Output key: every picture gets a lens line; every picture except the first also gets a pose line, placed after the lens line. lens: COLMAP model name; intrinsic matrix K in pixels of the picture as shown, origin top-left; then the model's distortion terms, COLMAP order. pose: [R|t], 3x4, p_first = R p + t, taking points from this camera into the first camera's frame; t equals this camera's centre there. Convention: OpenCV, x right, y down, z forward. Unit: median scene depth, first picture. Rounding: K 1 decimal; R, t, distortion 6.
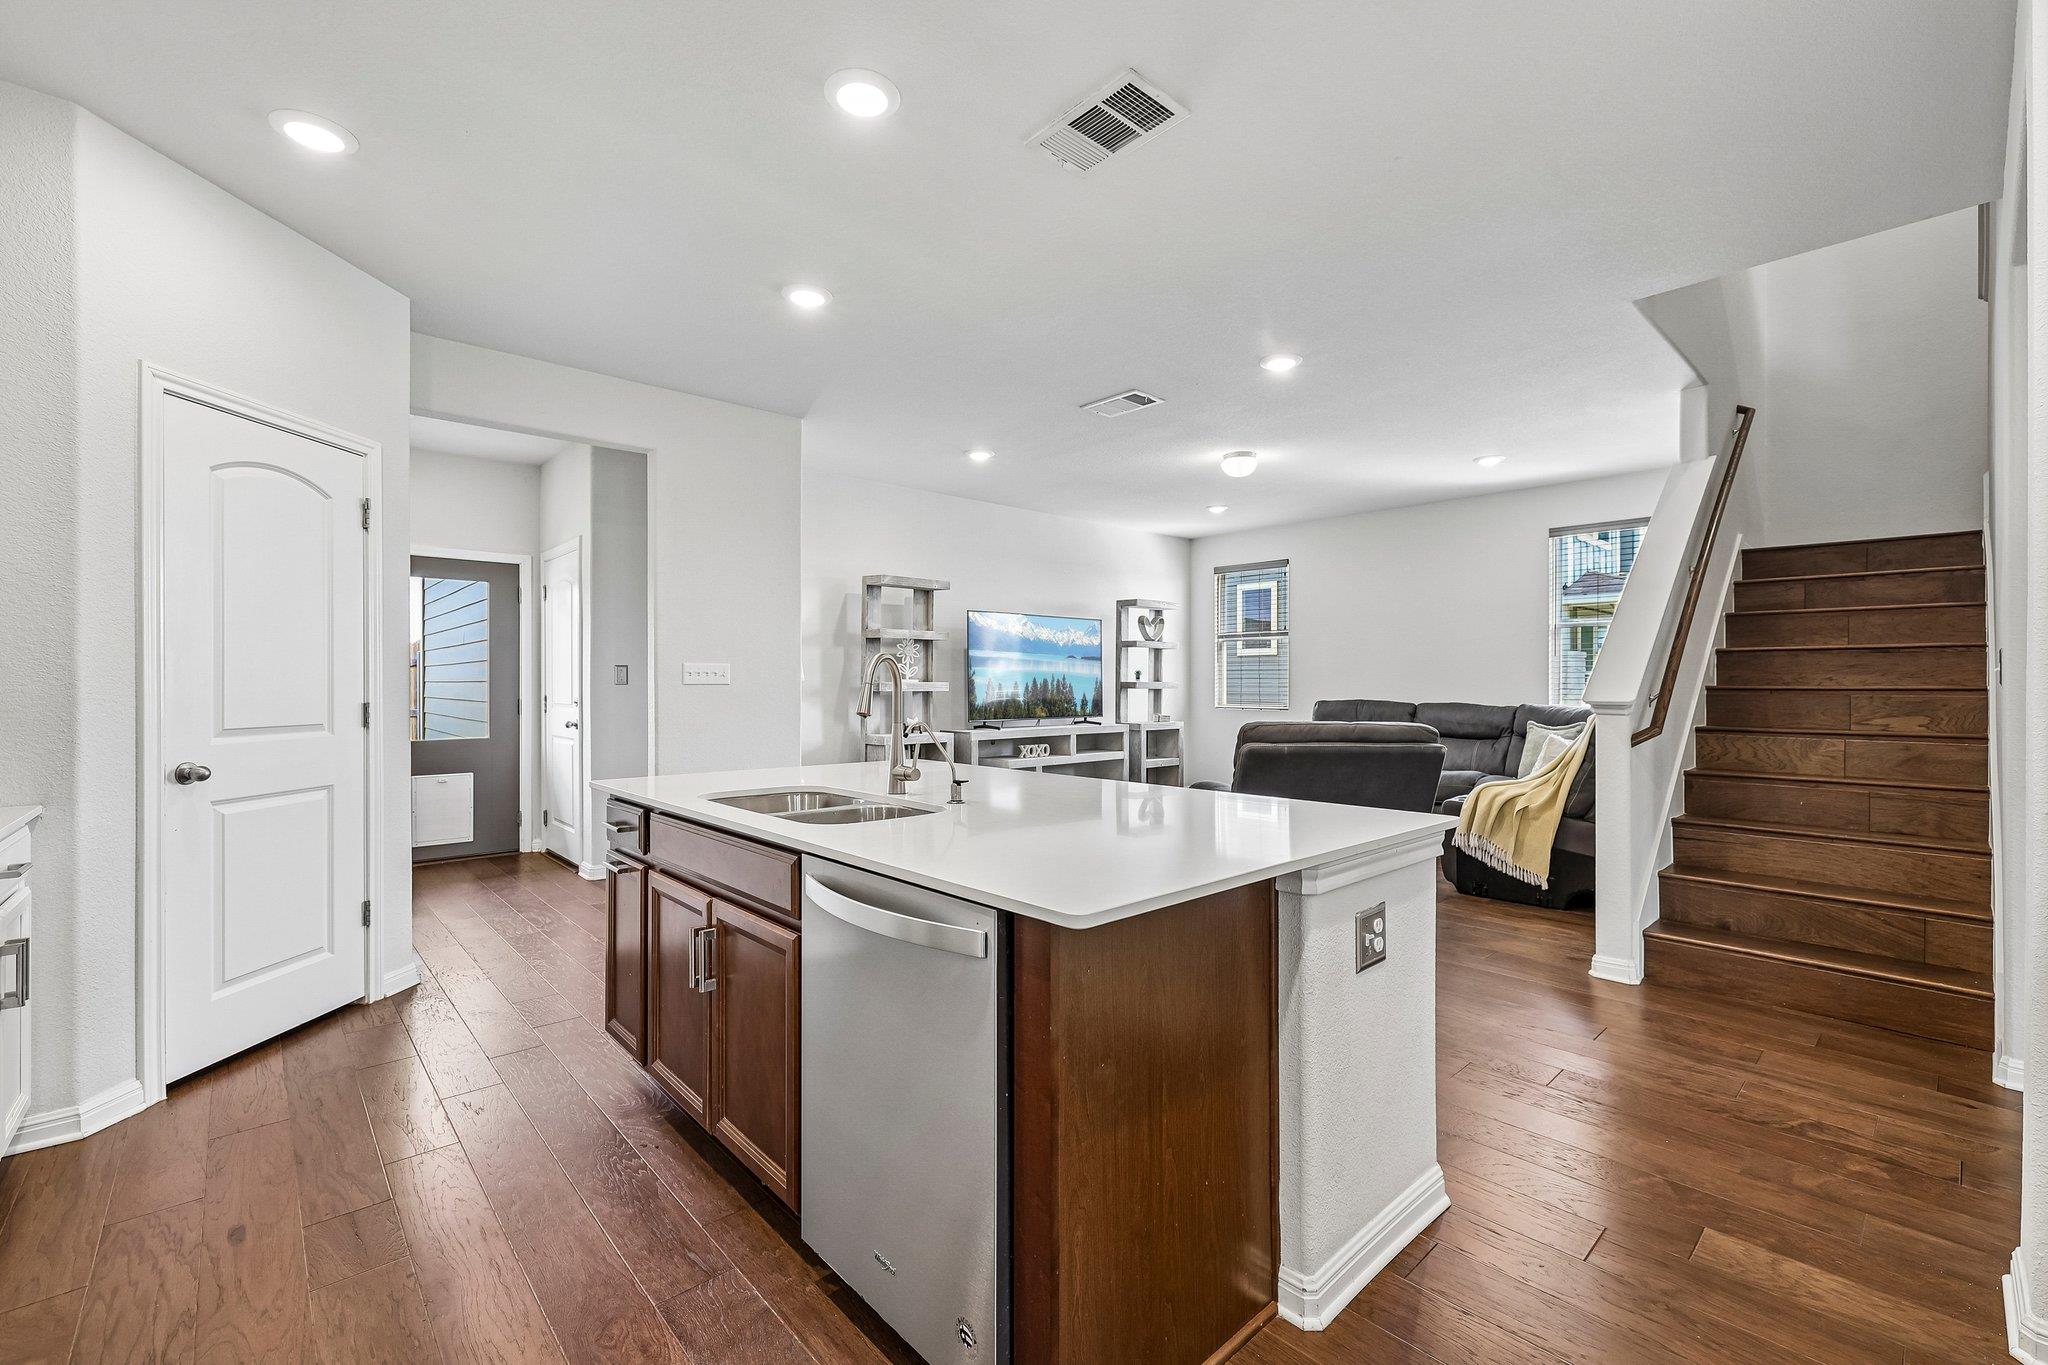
lens RADIAL K [[861.8, 0, 1028.0], [0, 861.8, 680.7], [0, 0, 1]] dist [-0.000179, -0.000277]
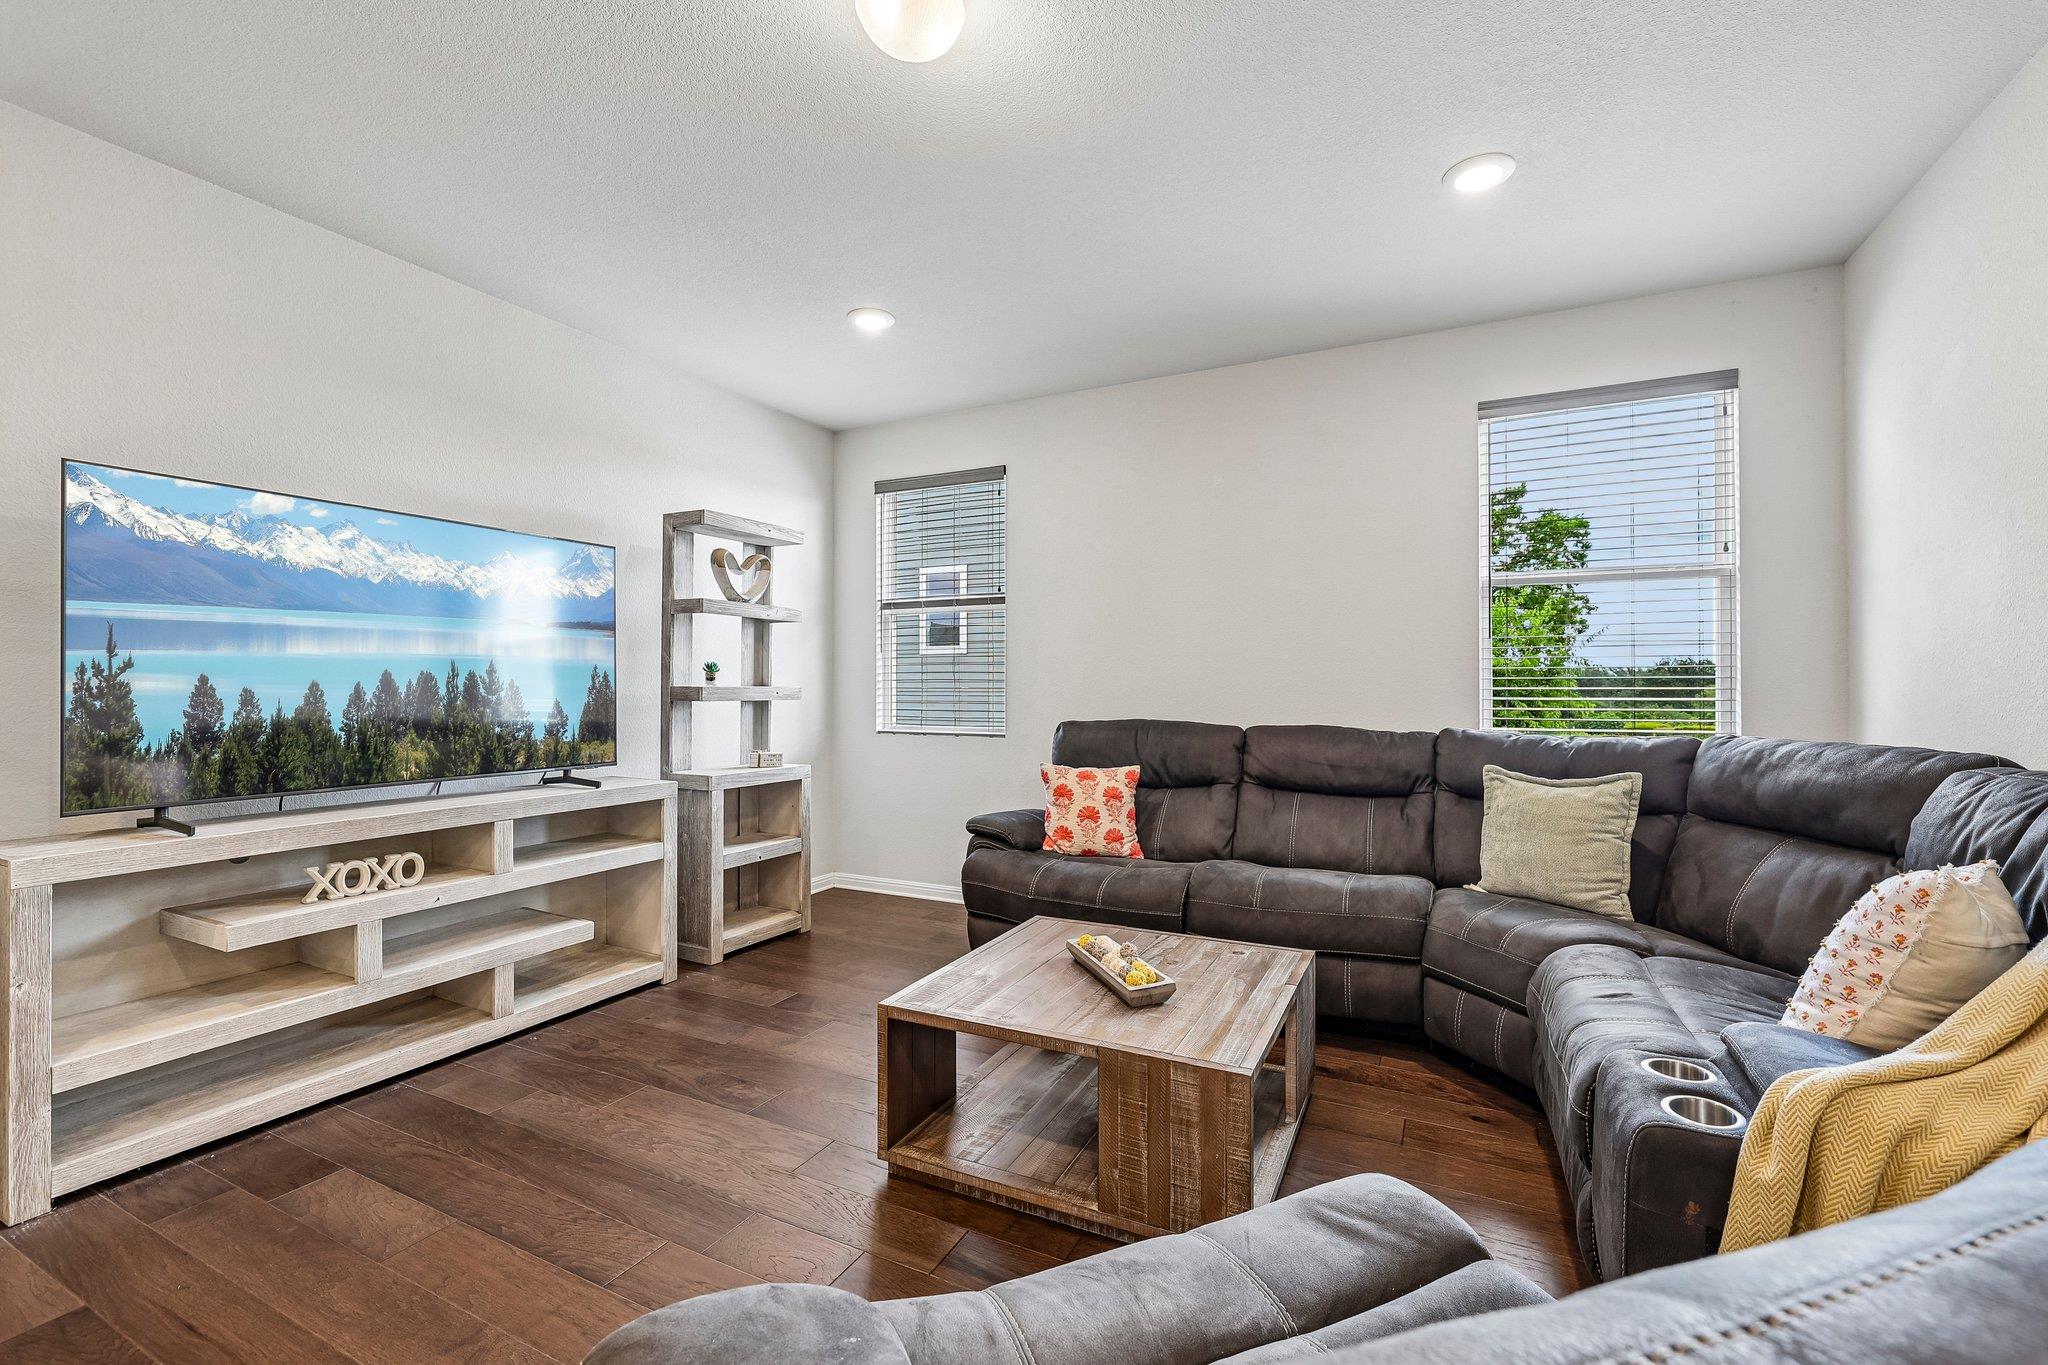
lens RADIAL K [[861.8, 0, 1028.0], [0, 861.8, 680.7], [0, 0, 1]] dist [-0.000179, -0.000277]
pose [[0.935798, 0.001808, 0.352532, 0.123663], [-0.000014, 0.999987, -0.005092, 0.000595], [-0.352537, 0.004760, 0.935786, 0.489535]]
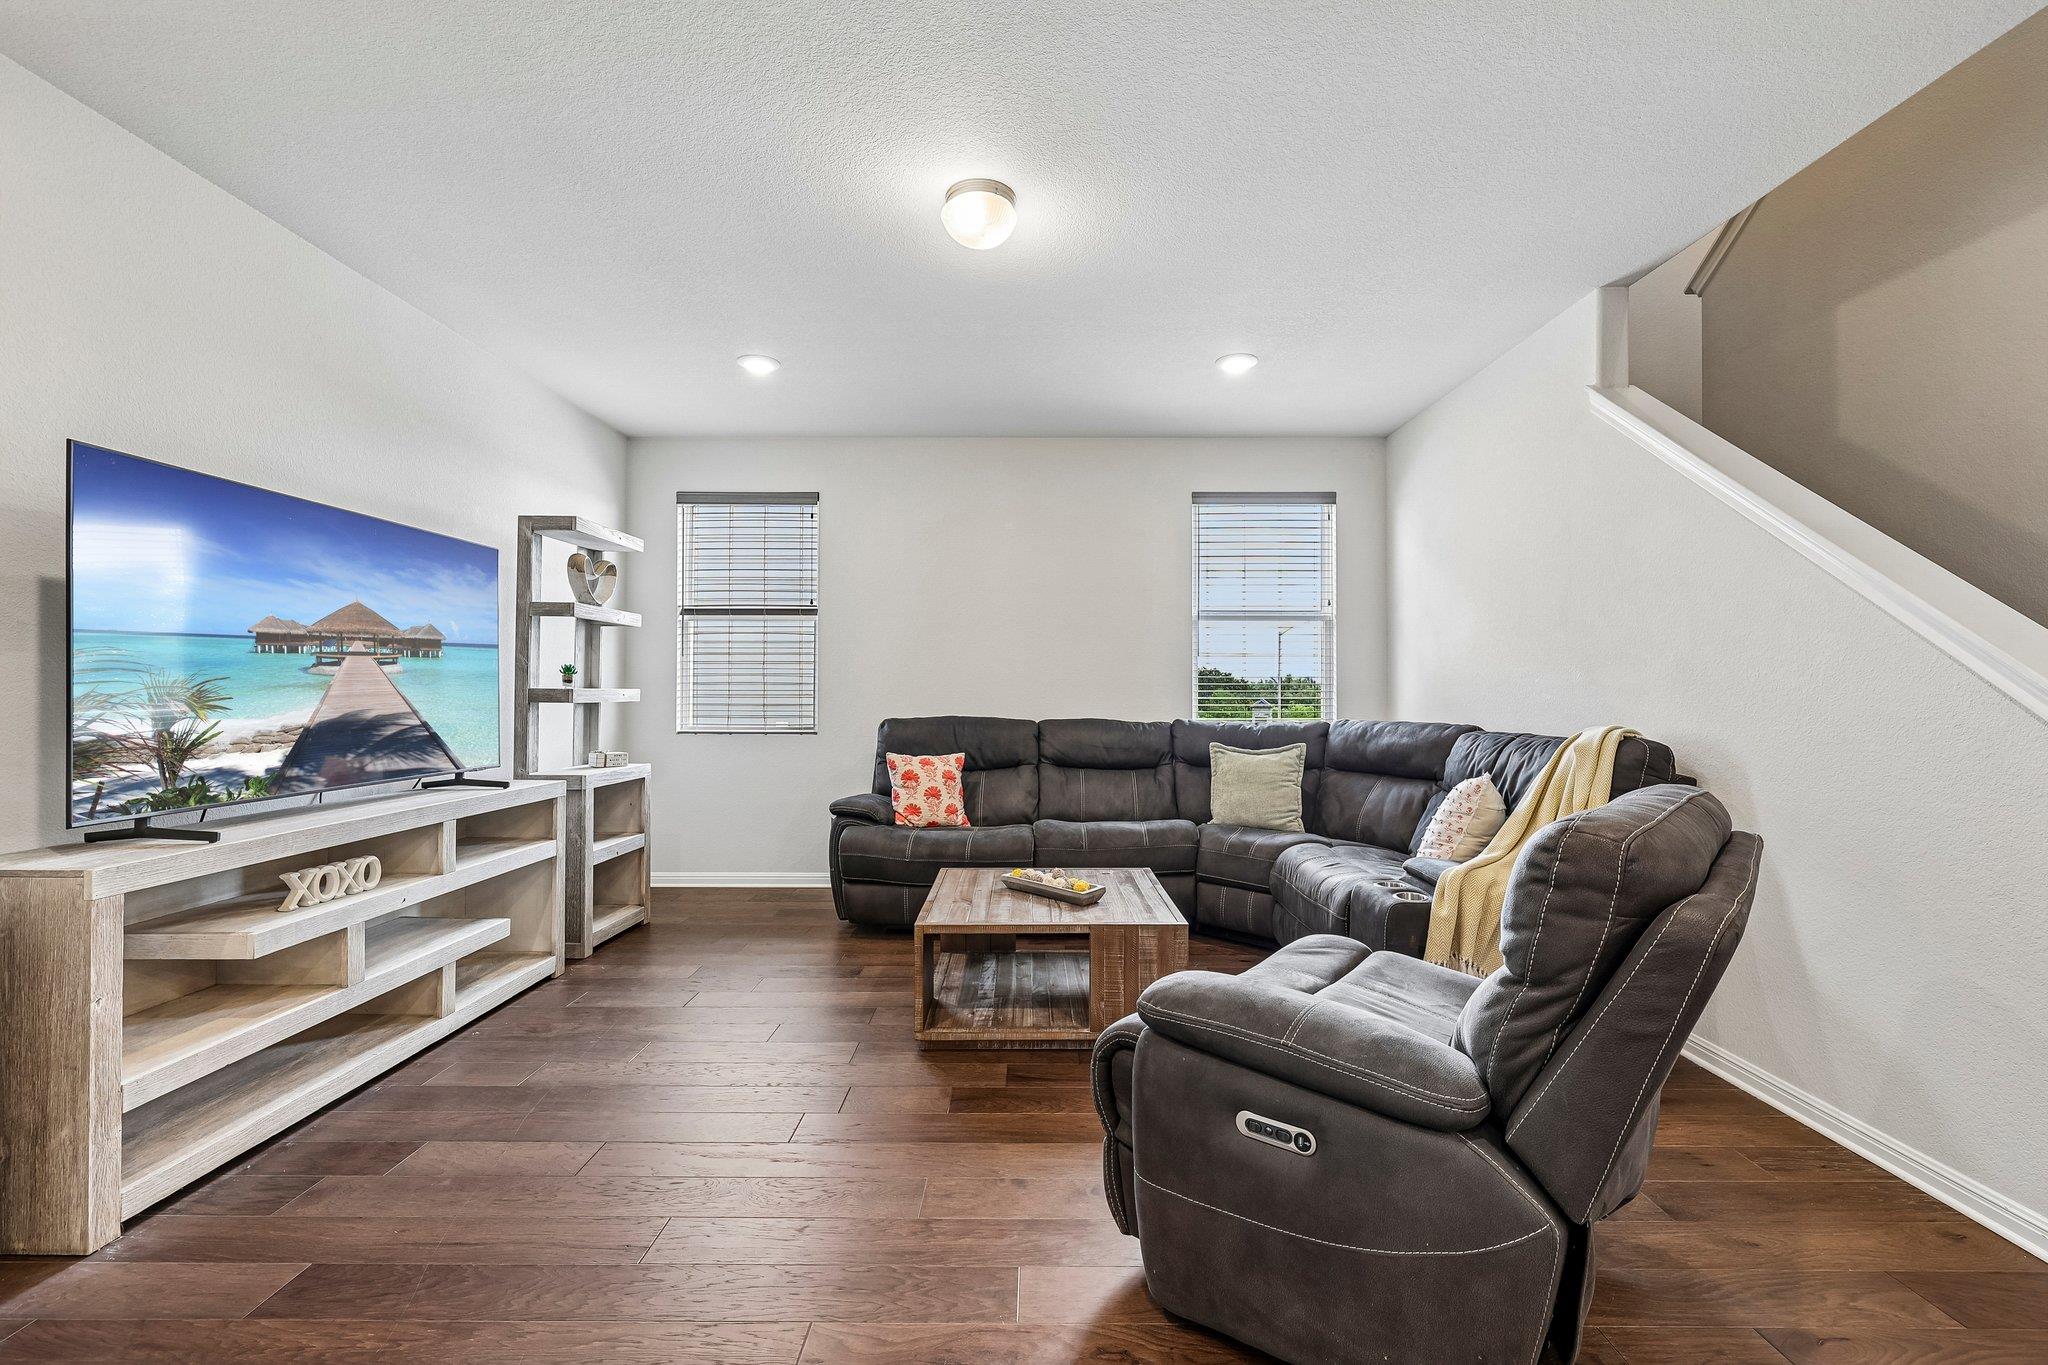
lens RADIAL K [[861.8, 0, 1028.0], [0, 861.8, 680.7], [0, 0, 1]] dist [-0.000179, -0.000277]
pose [[0.682628, 0.008277, 0.730720, -0.050556], [-0.002754, 0.999958, -0.008754, 0.000494], [-0.730761, 0.003963, 0.682622, 0.476438]]
